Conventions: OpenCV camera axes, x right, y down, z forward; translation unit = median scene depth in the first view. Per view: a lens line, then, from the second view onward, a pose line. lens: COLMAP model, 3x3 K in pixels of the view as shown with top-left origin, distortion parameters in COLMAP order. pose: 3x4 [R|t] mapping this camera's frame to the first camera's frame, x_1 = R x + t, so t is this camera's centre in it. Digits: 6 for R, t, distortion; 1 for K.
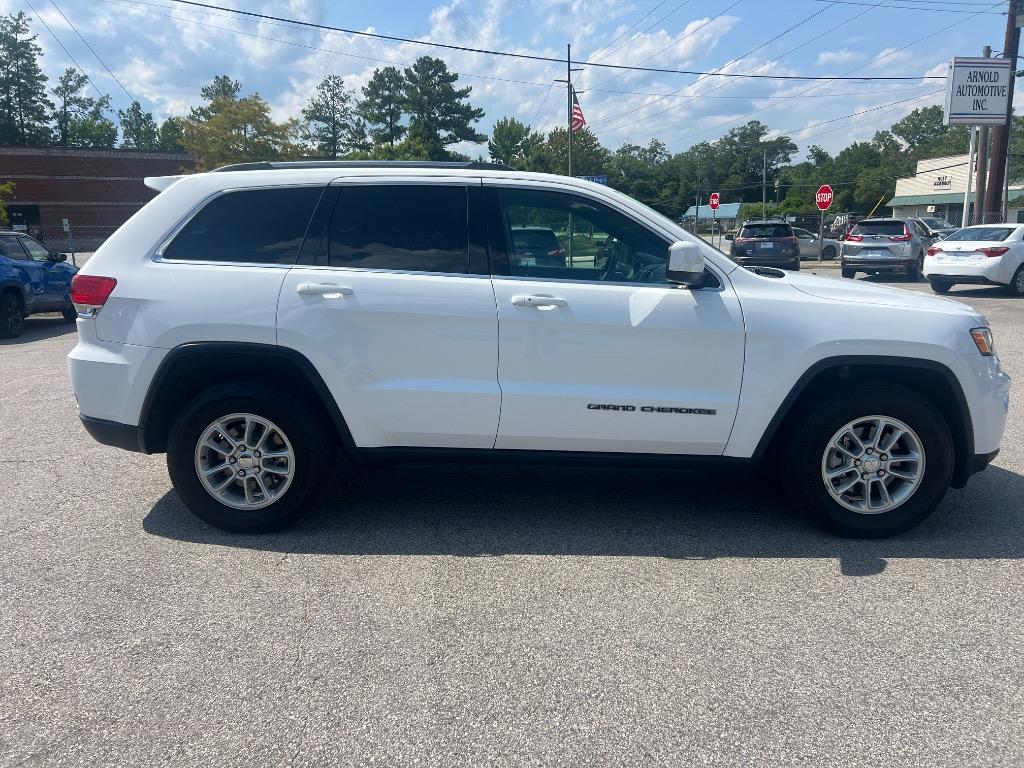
lens RADIAL K [[782.5, 0, 514.0], [0, 782.5, 384.5], [0, 0, 1]] dist [0.051124, -0.063287]
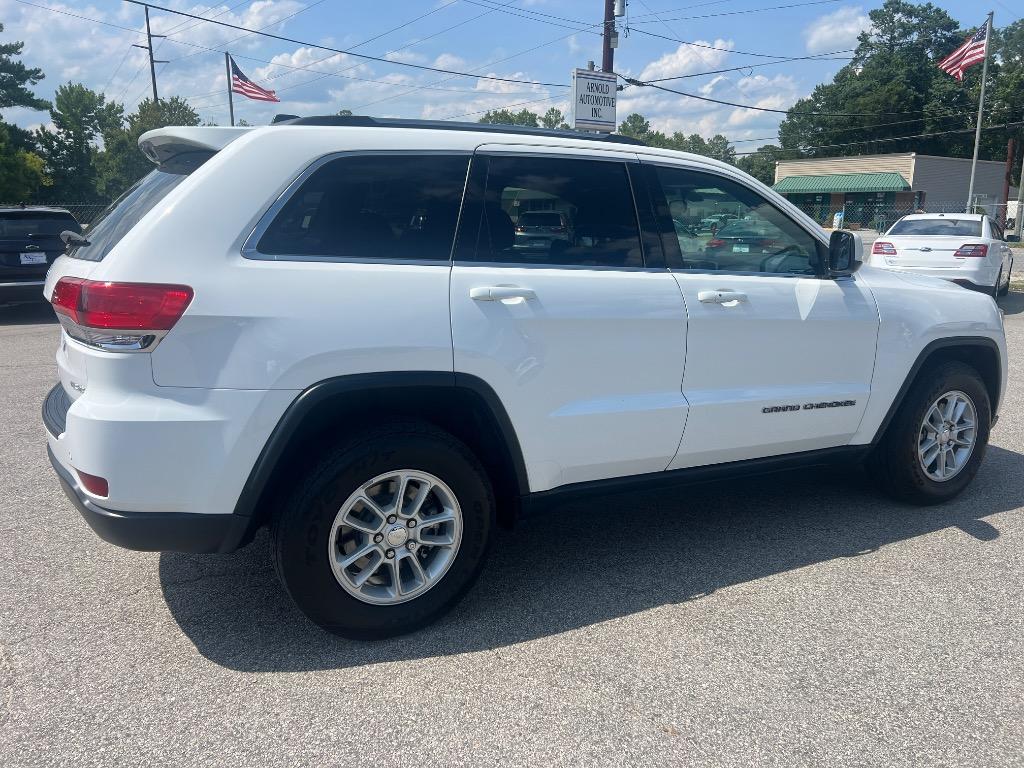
lens RADIAL K [[782.5, 0, 515.6], [0, 782.5, 384.7], [0, 0, 1]] dist [0.051124, -0.063287]
pose [[0.872250, -0.089036, 0.480886, -0.100636], [0.081970, 0.995994, 0.035728, -0.009866], [-0.482141, 0.008255, 0.876055, 0.056308]]
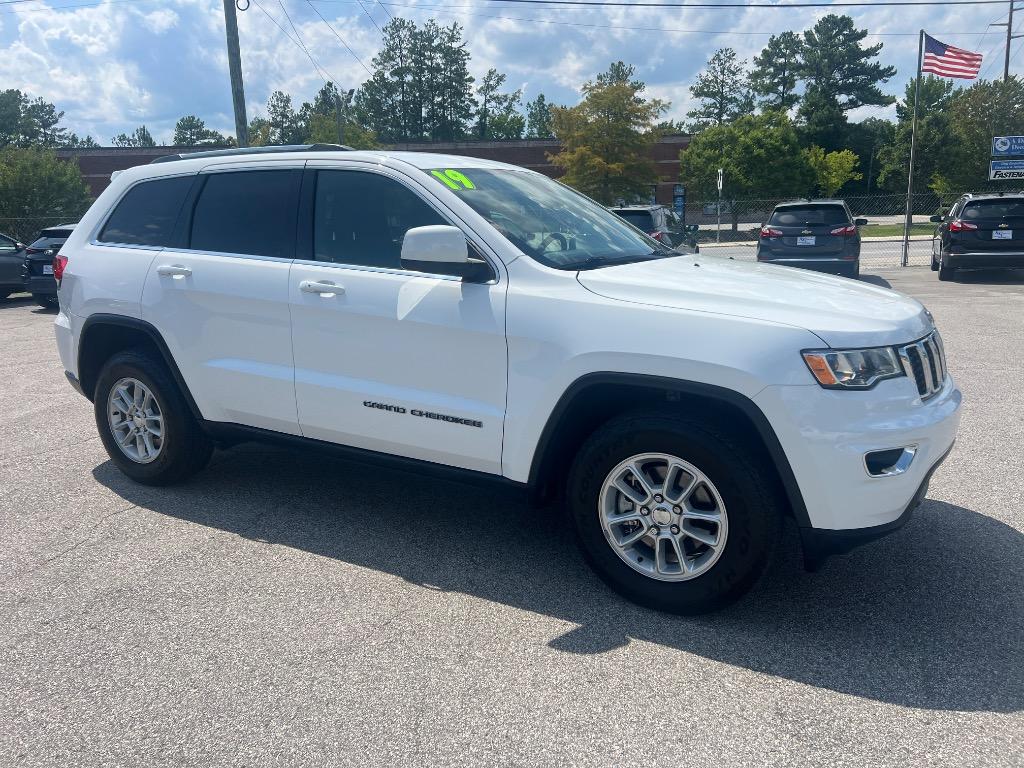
lens RADIAL K [[782.5, 0, 513.3], [0, 782.5, 387.0], [0, 0, 1]] dist [0.051124, -0.063287]
pose [[0.876451, 0.091670, -0.472684, 0.115709], [-0.077691, 0.995770, 0.049061, -0.008497], [0.475181, -0.006277, 0.879865, 0.044888]]
